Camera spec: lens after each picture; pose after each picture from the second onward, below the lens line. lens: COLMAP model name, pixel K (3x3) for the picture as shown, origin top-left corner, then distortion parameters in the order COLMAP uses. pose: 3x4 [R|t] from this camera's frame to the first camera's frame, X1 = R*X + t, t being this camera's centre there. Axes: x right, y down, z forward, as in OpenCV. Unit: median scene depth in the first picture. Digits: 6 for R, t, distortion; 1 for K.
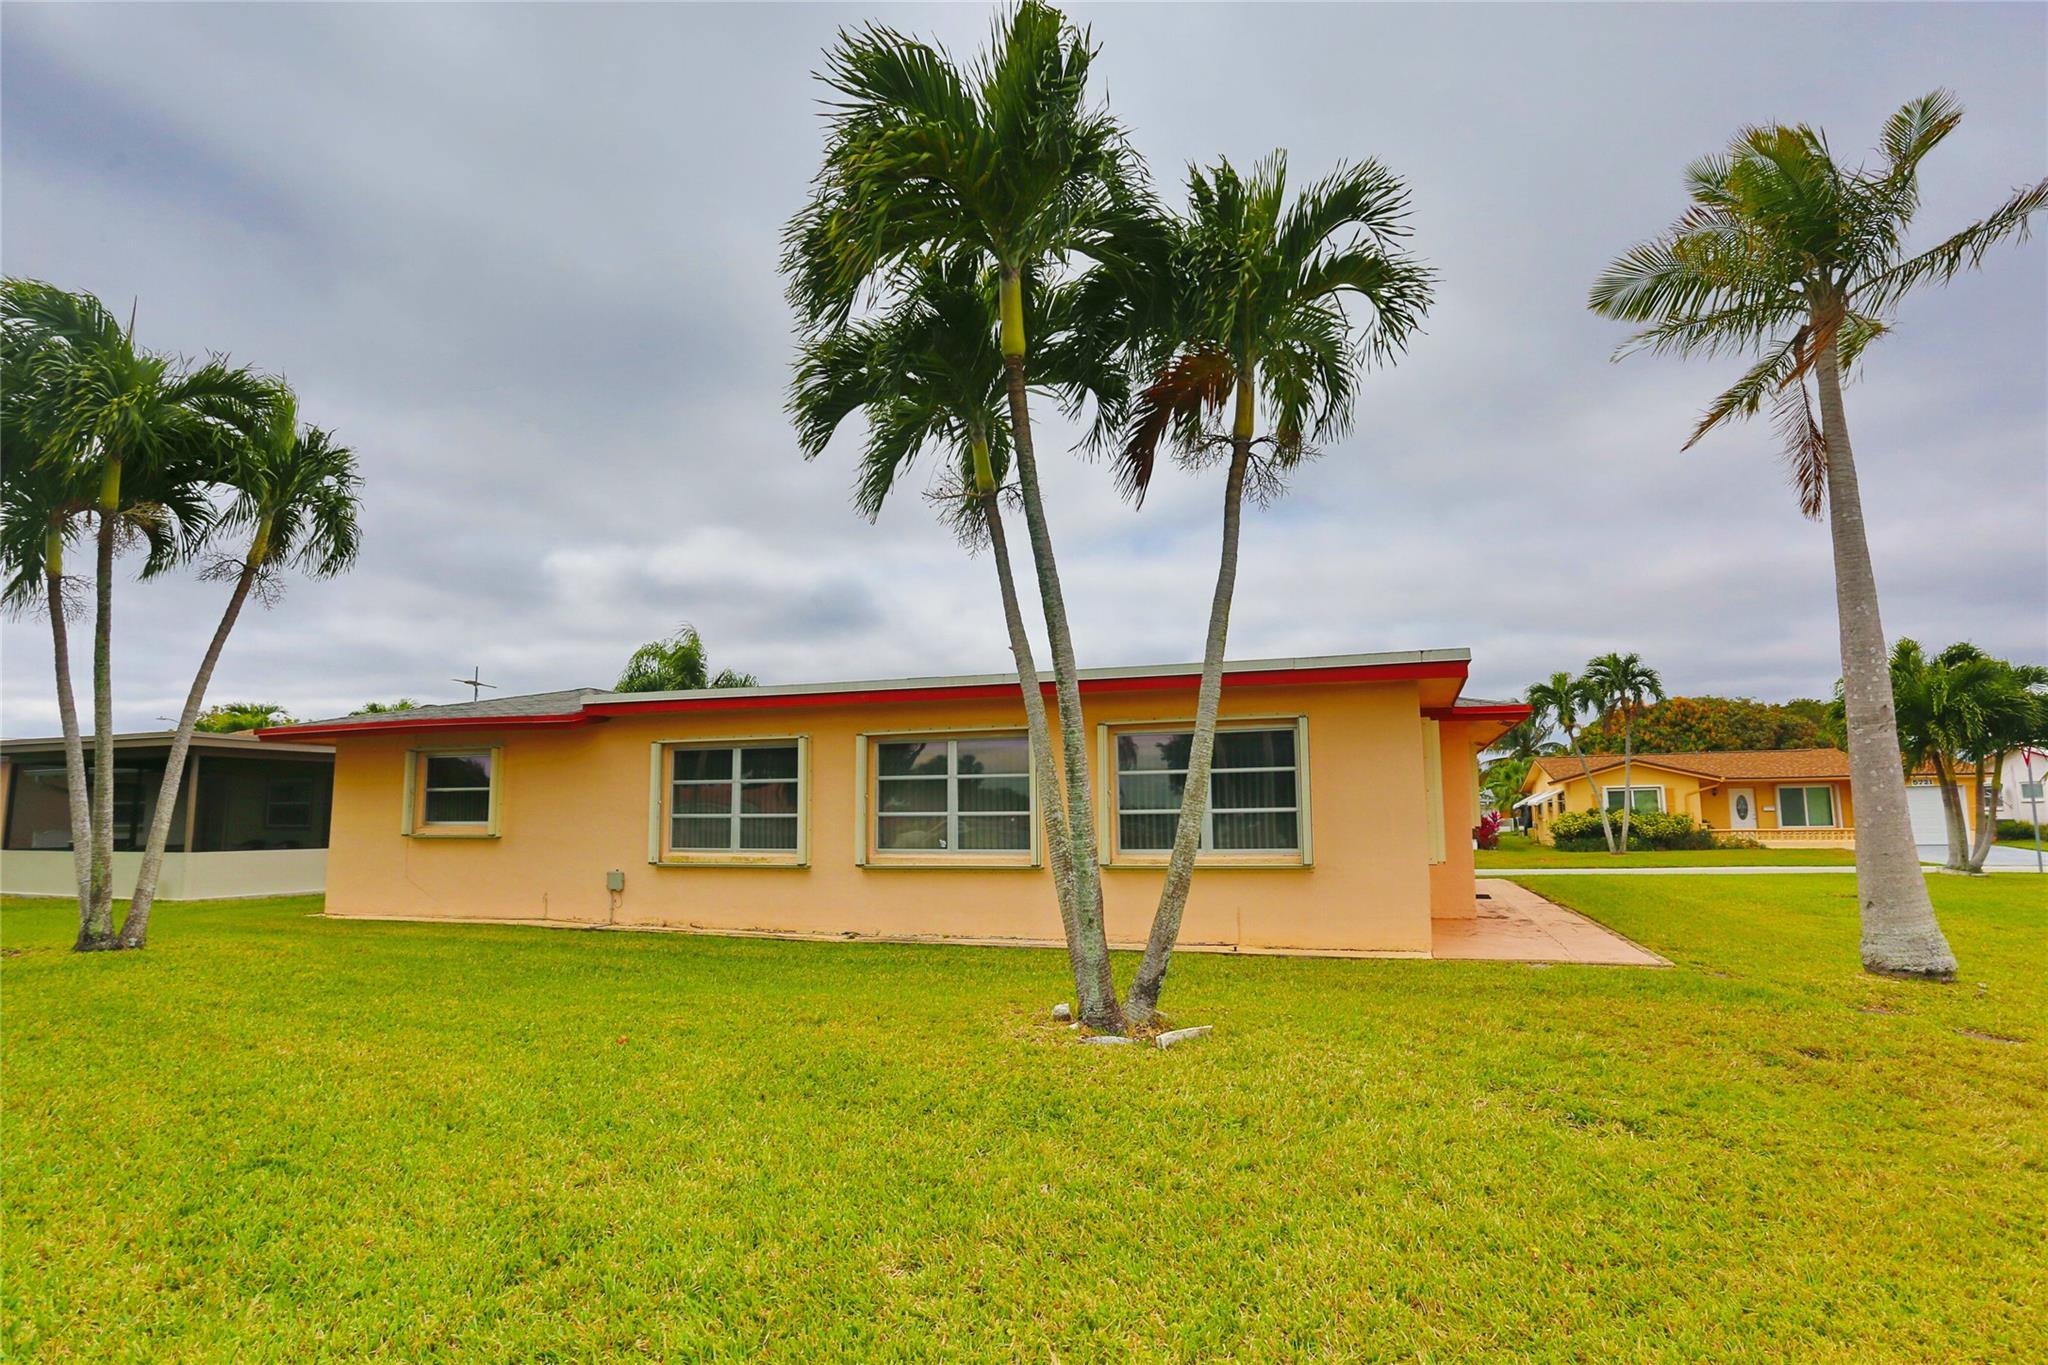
lens RADIAL K [[1040.6, 0, 1024.0], [0, 1040.6, 682.5], [0, 0, 1]] dist [-0.050950, -0.000072]
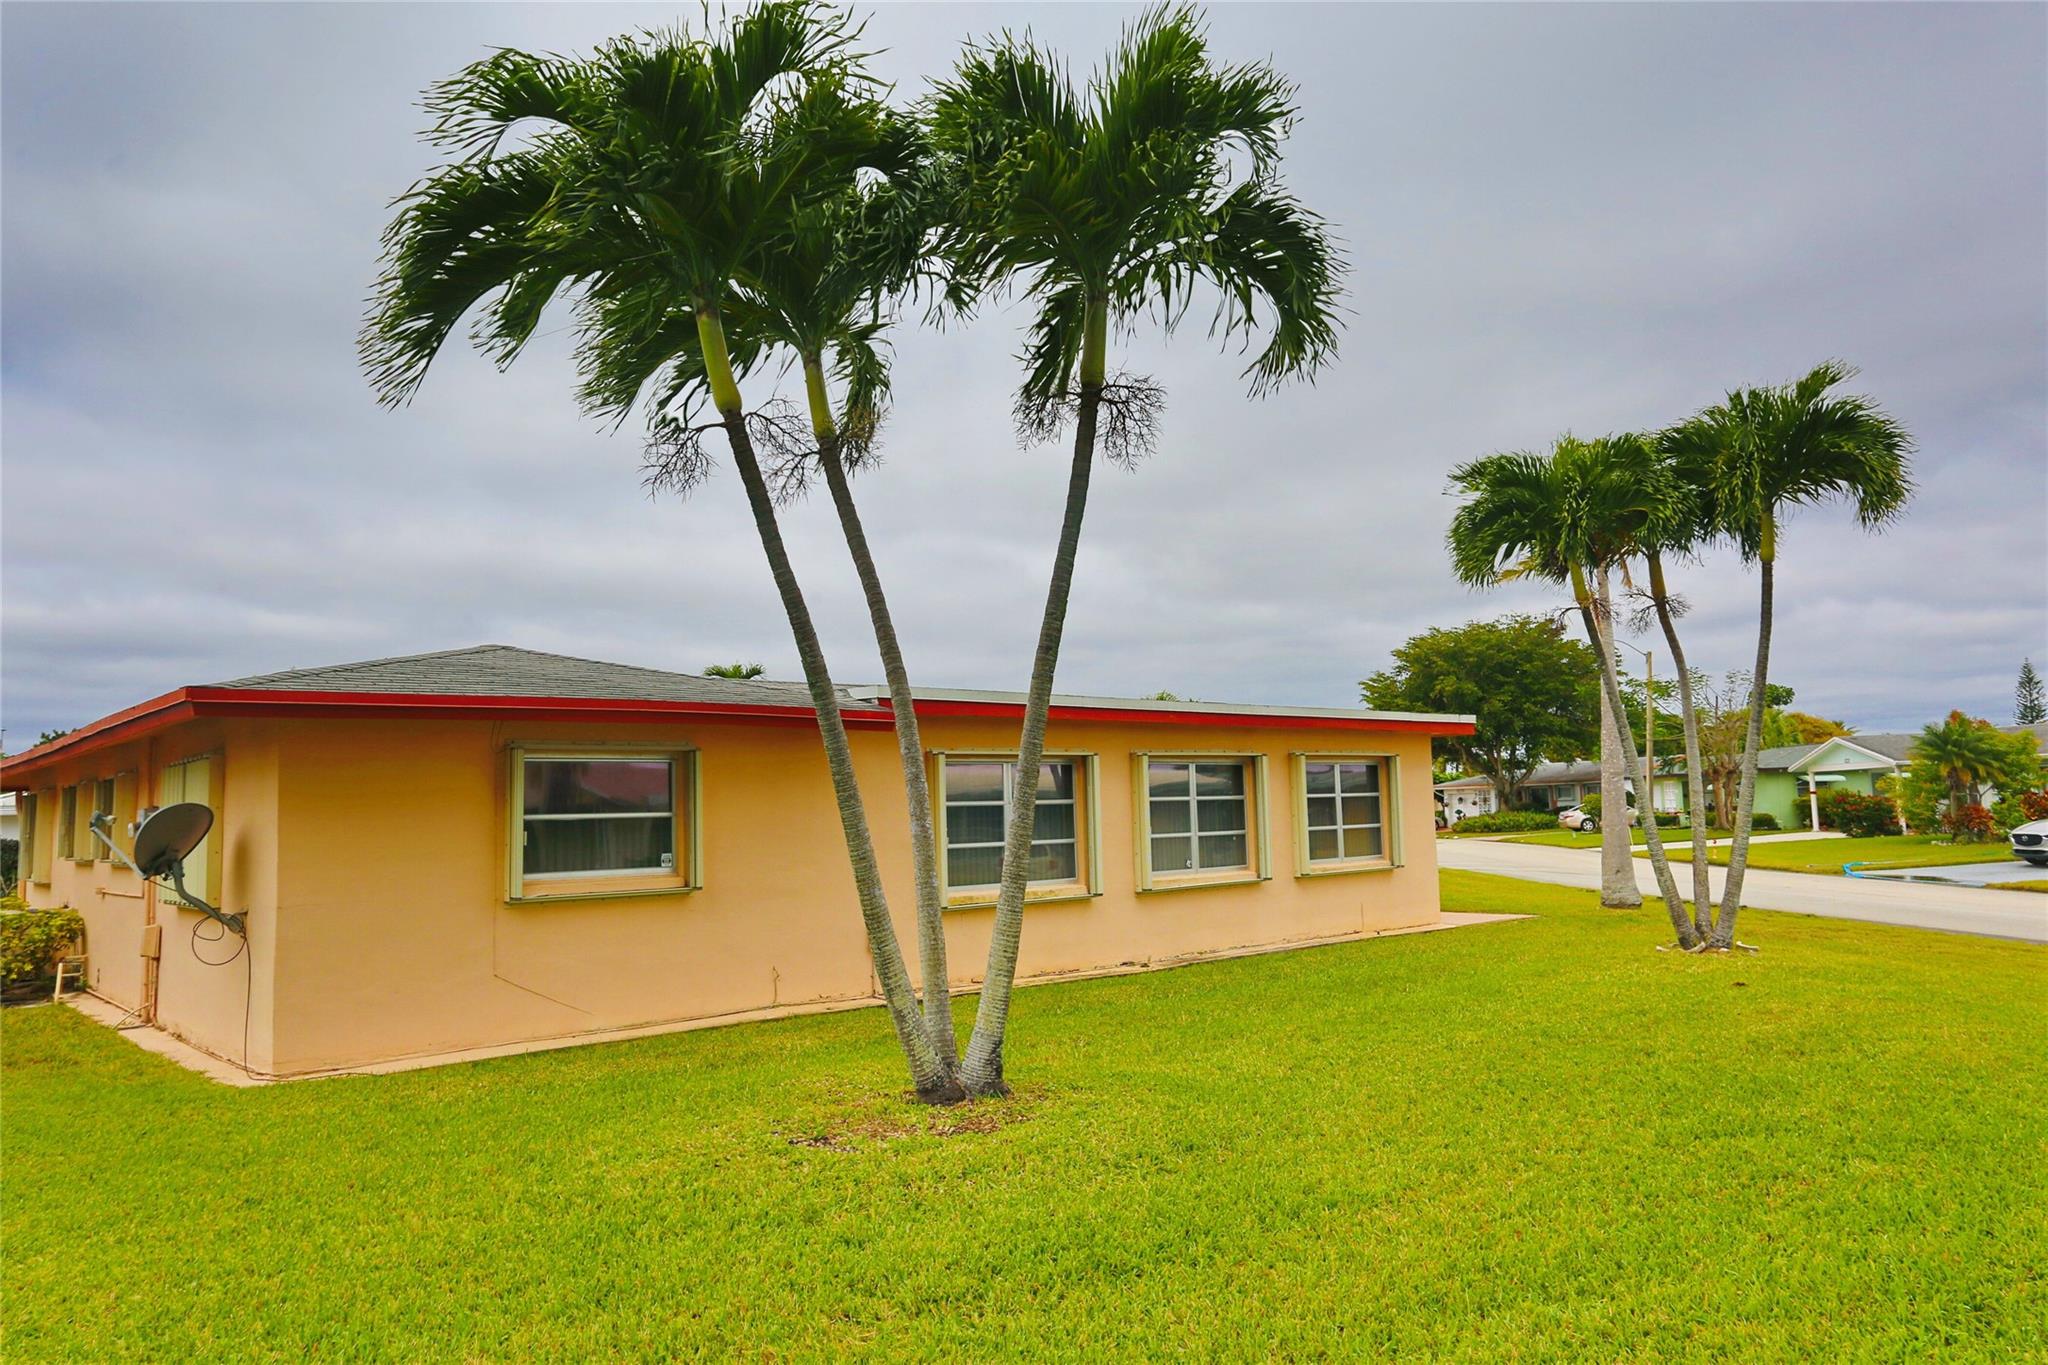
lens RADIAL K [[1316.8, 0, 1024.0], [0, 1316.8, 682.5], [0, 0, 1]] dist [-0.079672, 0.070529]
pose [[0.502671, 0.090146, 0.859765, -1.106926], [-0.063437, 0.995713, -0.067311, 0.063703], [-0.862147, -0.020706, 0.506234, 0.414453]]
